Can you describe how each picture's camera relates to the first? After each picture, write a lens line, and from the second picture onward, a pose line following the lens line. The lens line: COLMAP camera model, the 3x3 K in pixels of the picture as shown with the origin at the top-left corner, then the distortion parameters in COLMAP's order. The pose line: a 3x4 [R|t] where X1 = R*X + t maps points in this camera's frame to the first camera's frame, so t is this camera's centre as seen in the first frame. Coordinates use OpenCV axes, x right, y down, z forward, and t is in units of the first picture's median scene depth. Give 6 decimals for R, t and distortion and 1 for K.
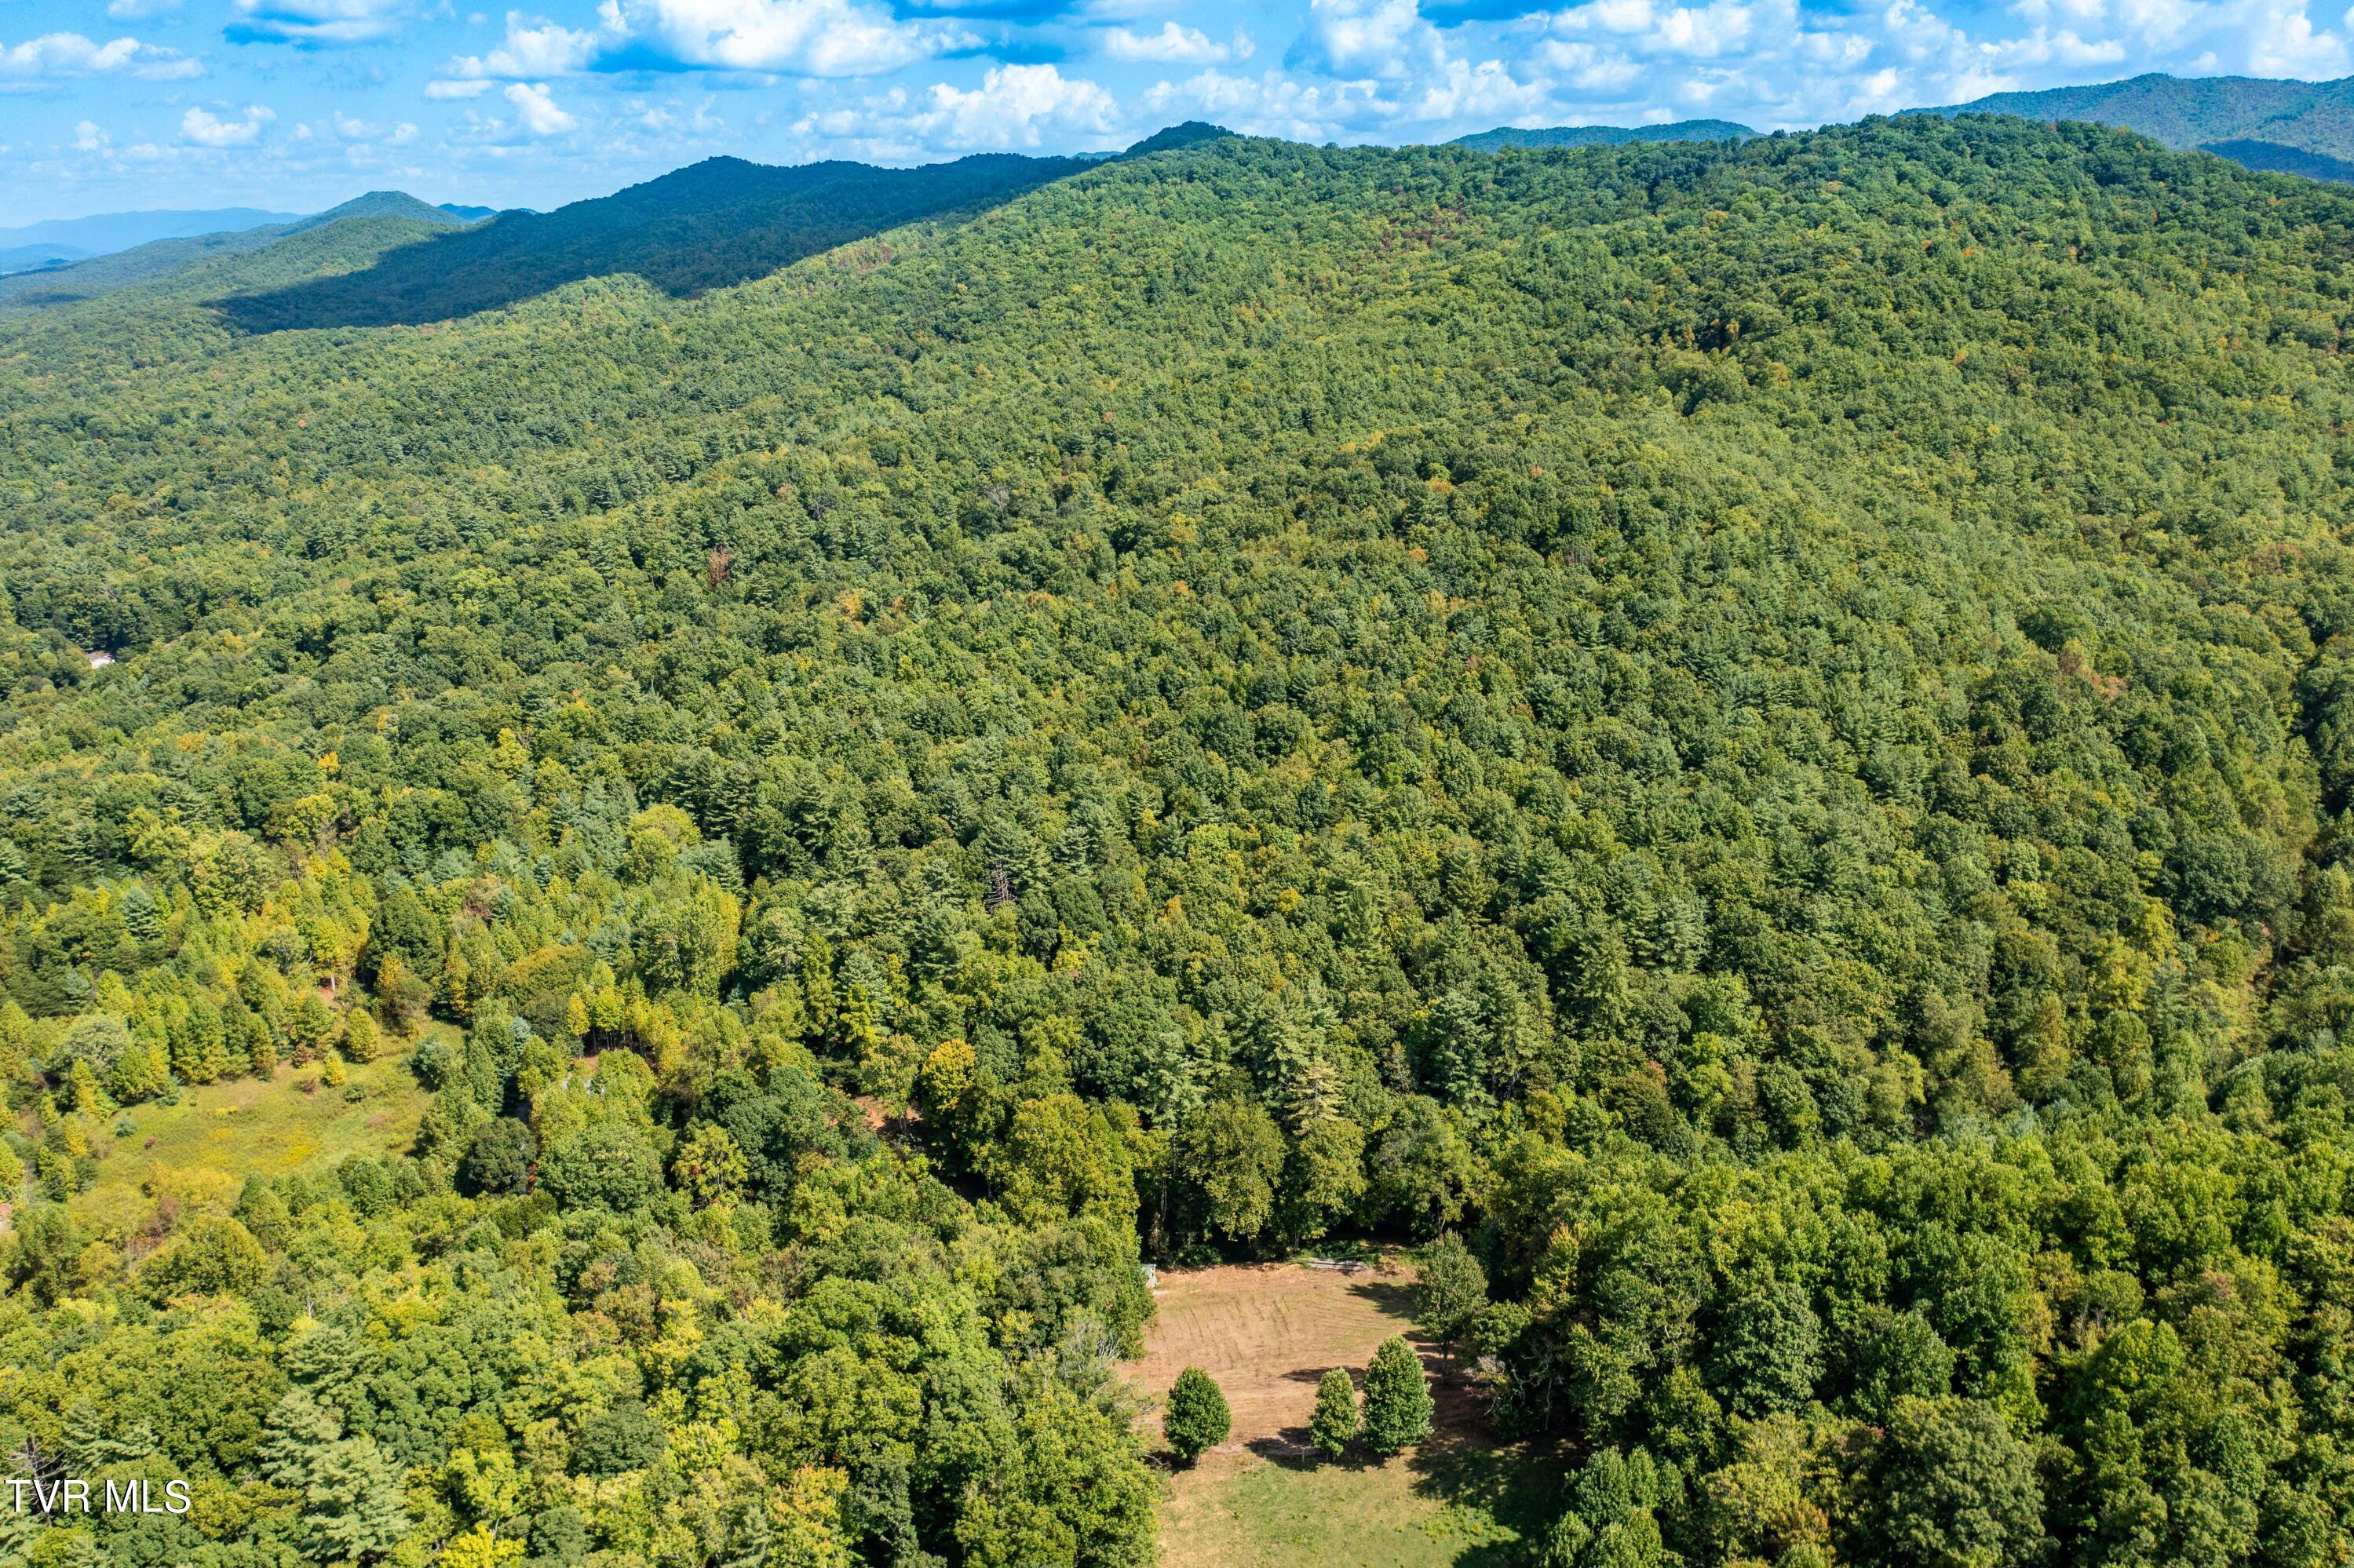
lens RADIAL K [[1854.8, 0, 1157.5], [0, 1854.8, 762.1], [0, 0, 1]] dist [-0.037215, 0.001863]
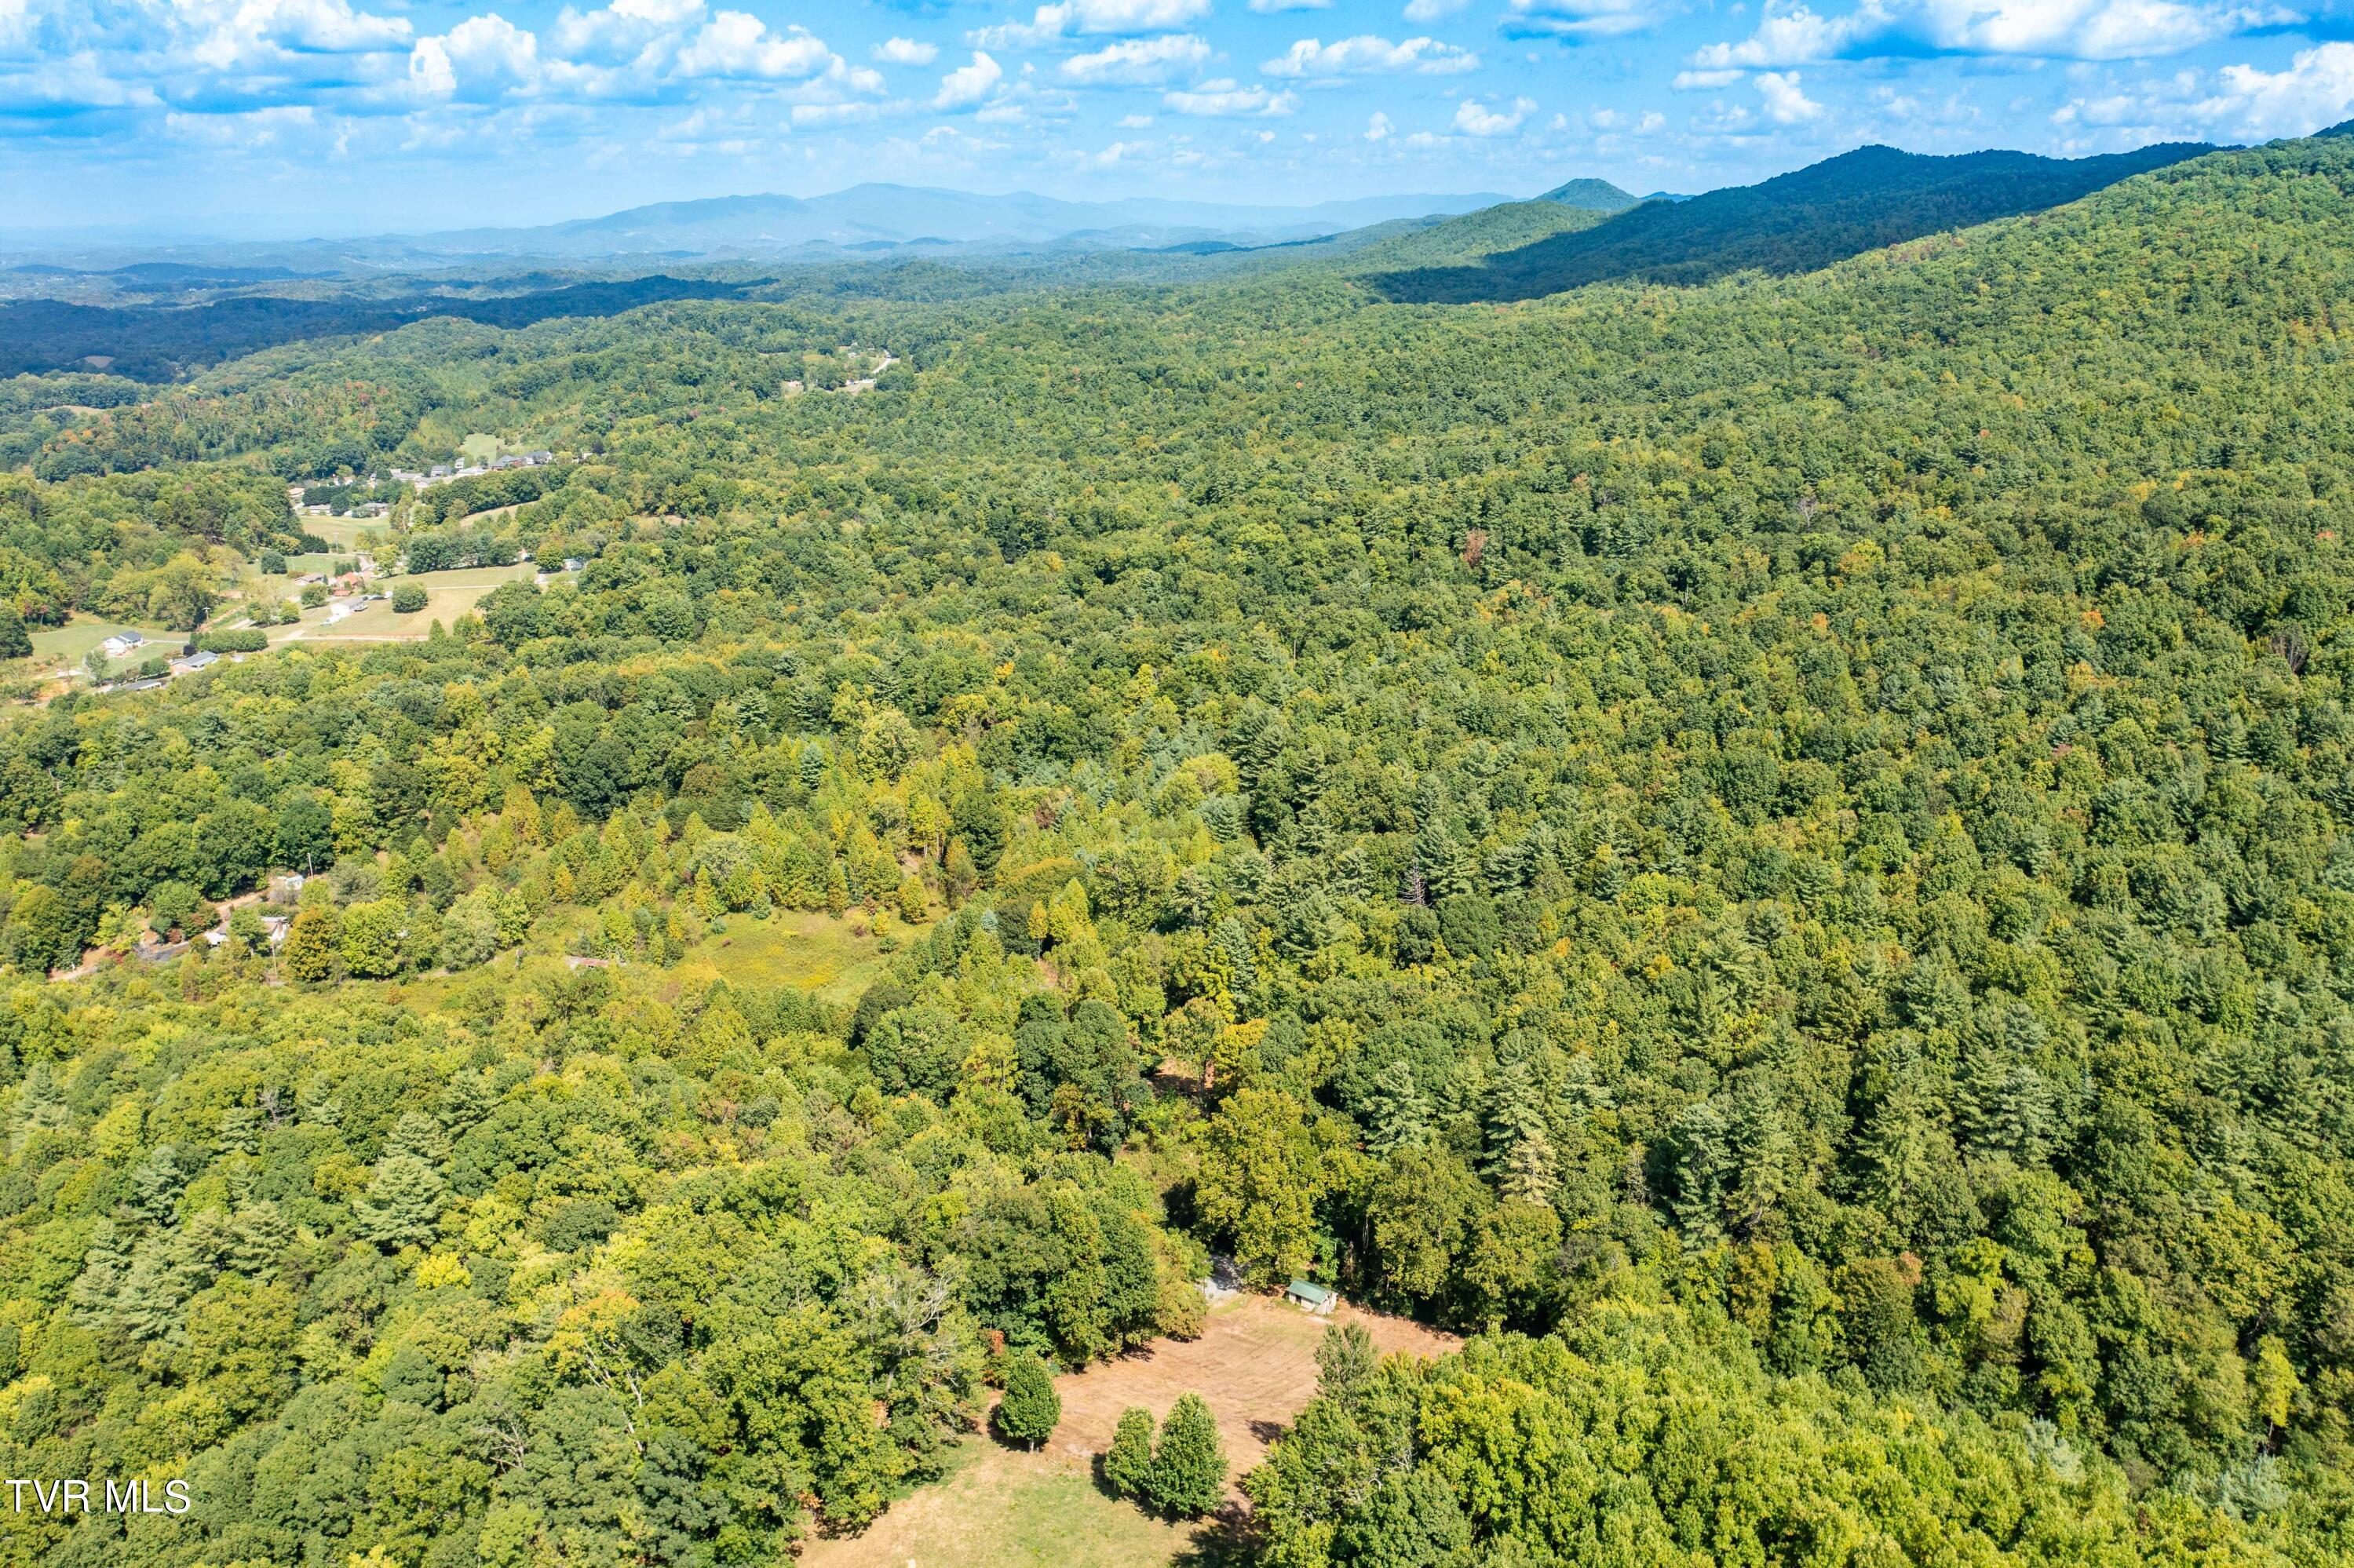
lens RADIAL K [[1854.8, 0, 1157.5], [0, 1854.8, 762.1], [0, 0, 1]] dist [-0.037215, 0.001863]
pose [[0.811020, 0.173780, -0.558612, 0.099877], [-0.170920, 0.983586, 0.057836, -0.009340], [0.559494, 0.048572, 0.827410, 0.034699]]
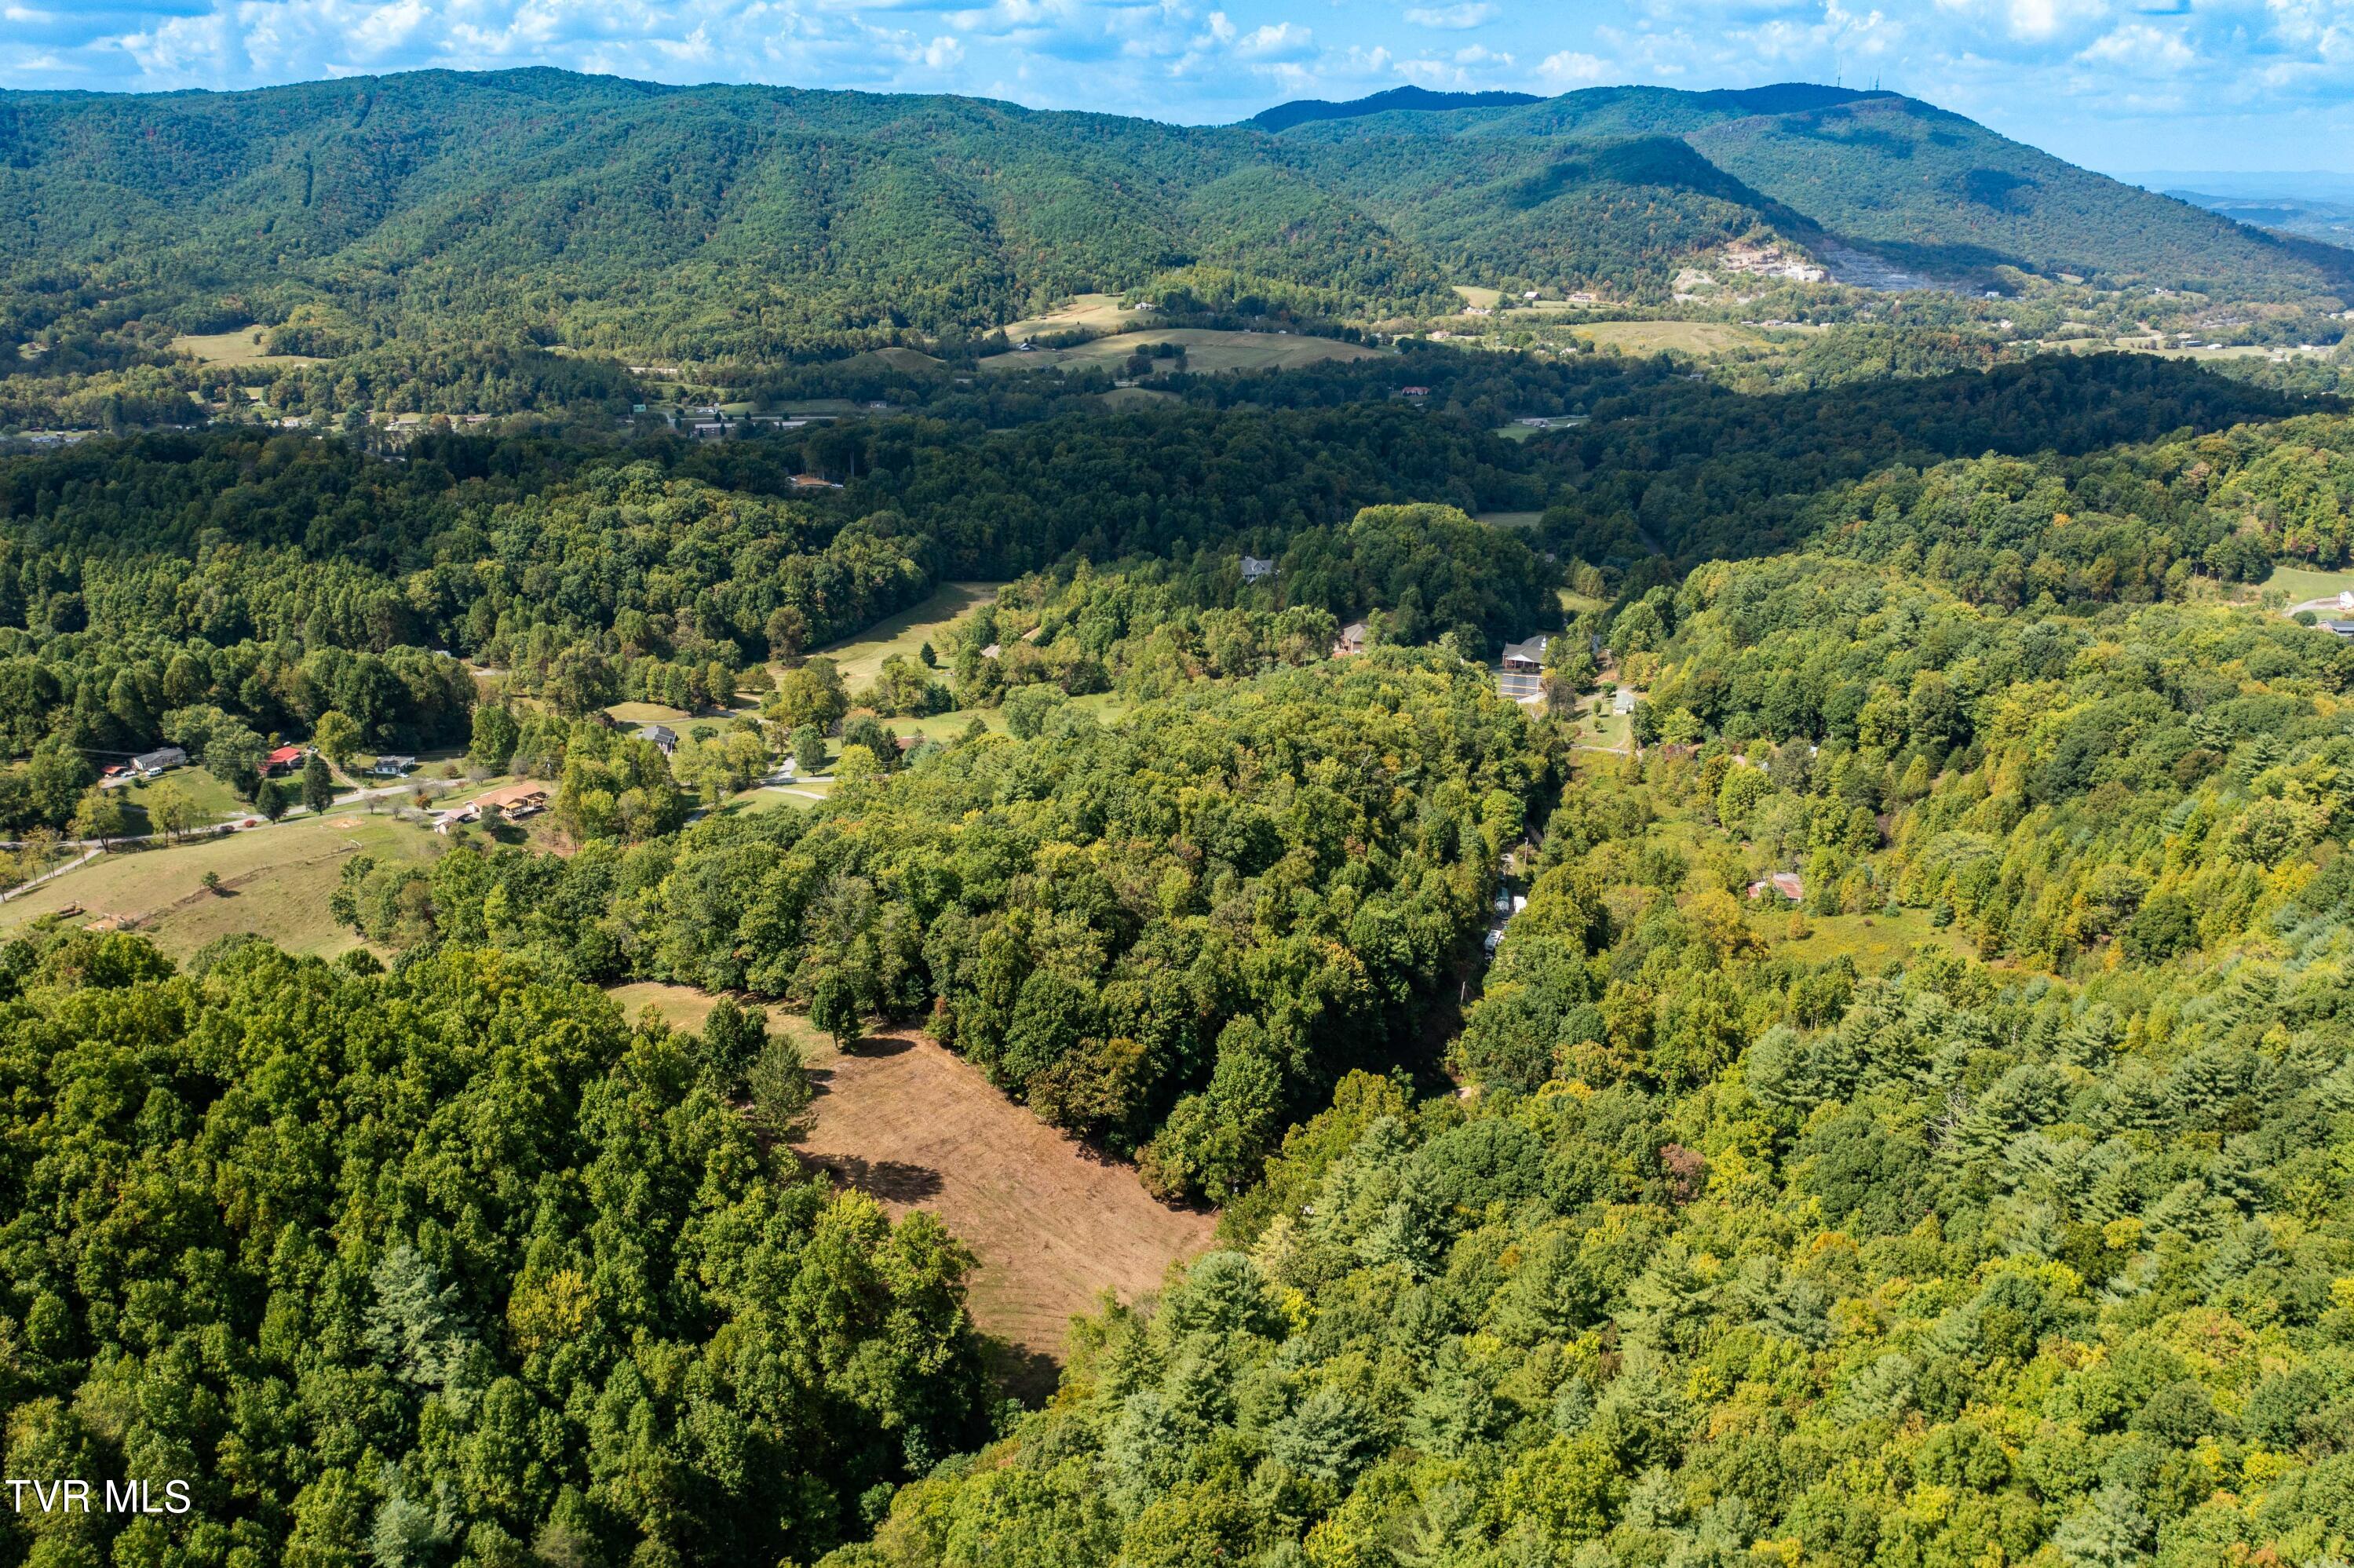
lens RADIAL K [[1854.8, 0, 1157.5], [0, 1854.8, 762.1], [0, 0, 1]] dist [-0.037215, 0.001863]
pose [[-0.513039, 0.273009, -0.813792, 0.166997], [-0.238211, 0.865548, 0.440547, -0.079516], [0.824649, 0.419872, -0.379026, 0.284801]]
